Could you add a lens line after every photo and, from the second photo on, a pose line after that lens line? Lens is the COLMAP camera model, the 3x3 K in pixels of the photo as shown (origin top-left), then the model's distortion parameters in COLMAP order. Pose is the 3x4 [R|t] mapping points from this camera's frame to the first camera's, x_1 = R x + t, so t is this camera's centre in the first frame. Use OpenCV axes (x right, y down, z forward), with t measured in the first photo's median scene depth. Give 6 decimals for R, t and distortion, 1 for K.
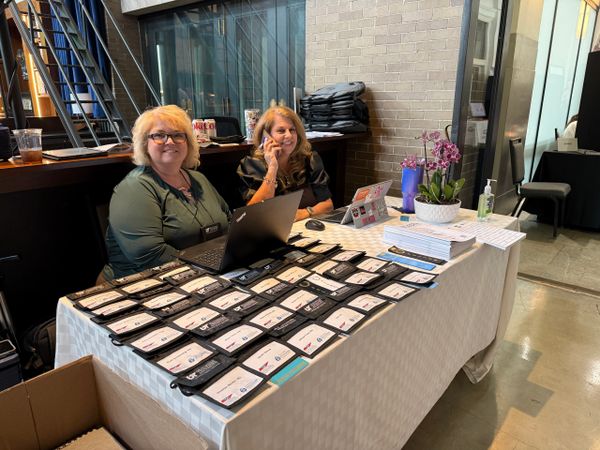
lens RADIAL K [[429.8, 0, 300.0], [0, 429.8, 225.0], [0, 0, 1]] dist [0.006131, 0.001150]
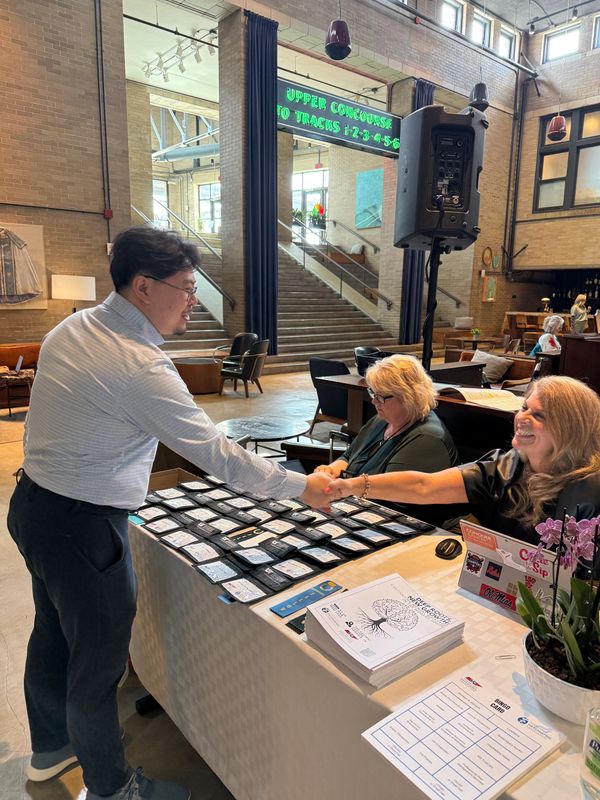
lens RADIAL K [[573.1, 0, 300.0], [0, 573.1, 400.0], [0, 0, 1]] dist [0.006131, 0.001150]
pose [[-0.162389, 0.164255, -0.972960, 1.239435], [-0.298026, 0.931831, 0.207053, -0.453485], [0.940644, 0.323590, -0.102367, 1.114197]]
